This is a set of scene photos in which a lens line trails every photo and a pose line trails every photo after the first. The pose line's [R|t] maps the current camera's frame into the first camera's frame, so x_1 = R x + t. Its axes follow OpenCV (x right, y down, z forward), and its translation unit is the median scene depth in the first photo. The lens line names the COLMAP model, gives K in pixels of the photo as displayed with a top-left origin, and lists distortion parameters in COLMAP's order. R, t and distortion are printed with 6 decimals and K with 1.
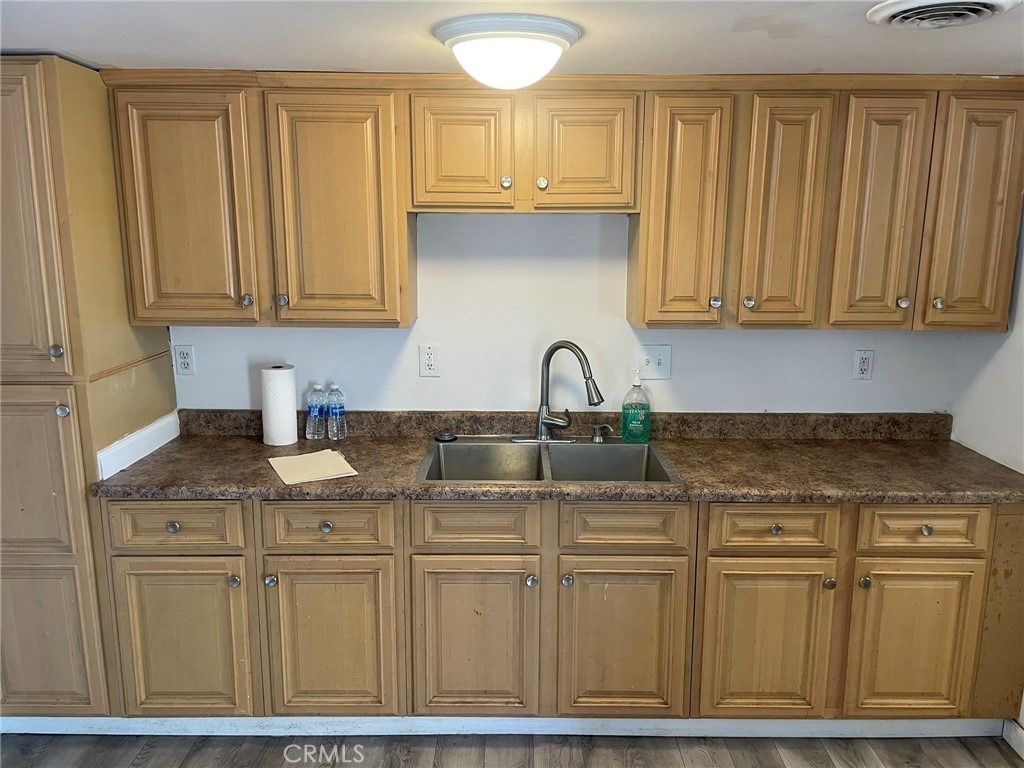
lens RADIAL K [[776.9, 0, 511.1], [0, 776.9, 387.9], [0, 0, 1]] dist [0.045523, -0.047500]
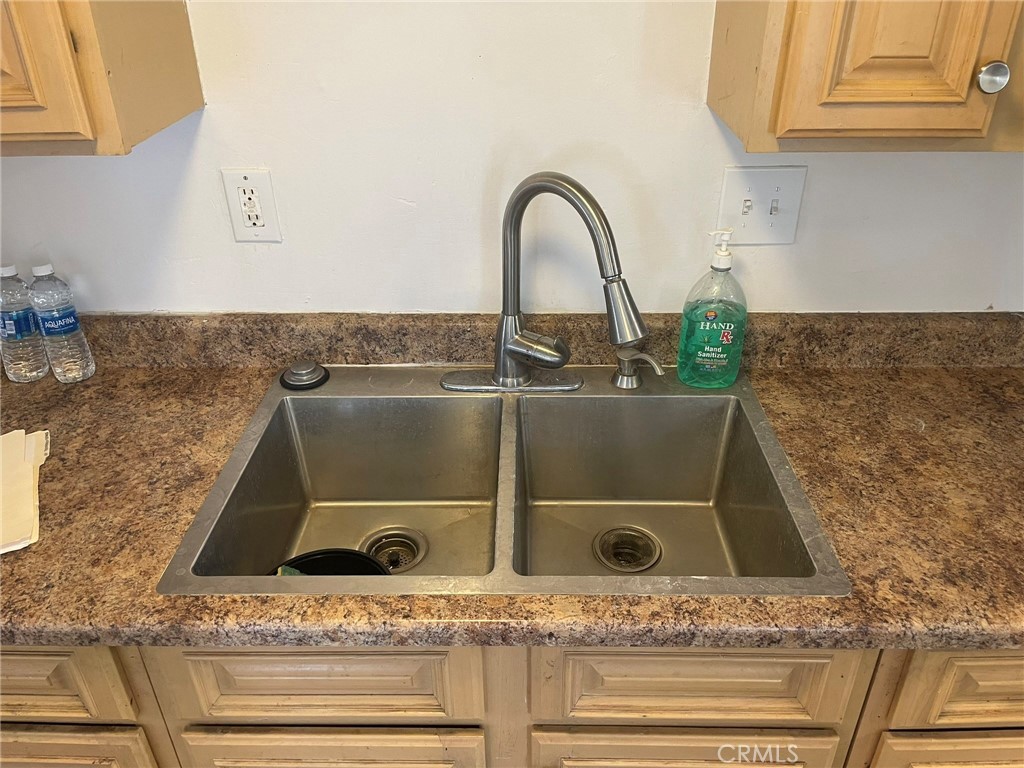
lens RADIAL K [[776.9, 0, 519.4], [0, 776.9, 382.1], [0, 0, 1]] dist [0.045523, -0.047500]
pose [[0.999951, -0.006188, -0.007674, 0.050846], [0.008352, 0.945336, 0.325992, -0.086110], [0.005237, -0.326040, 0.945341, 0.561962]]
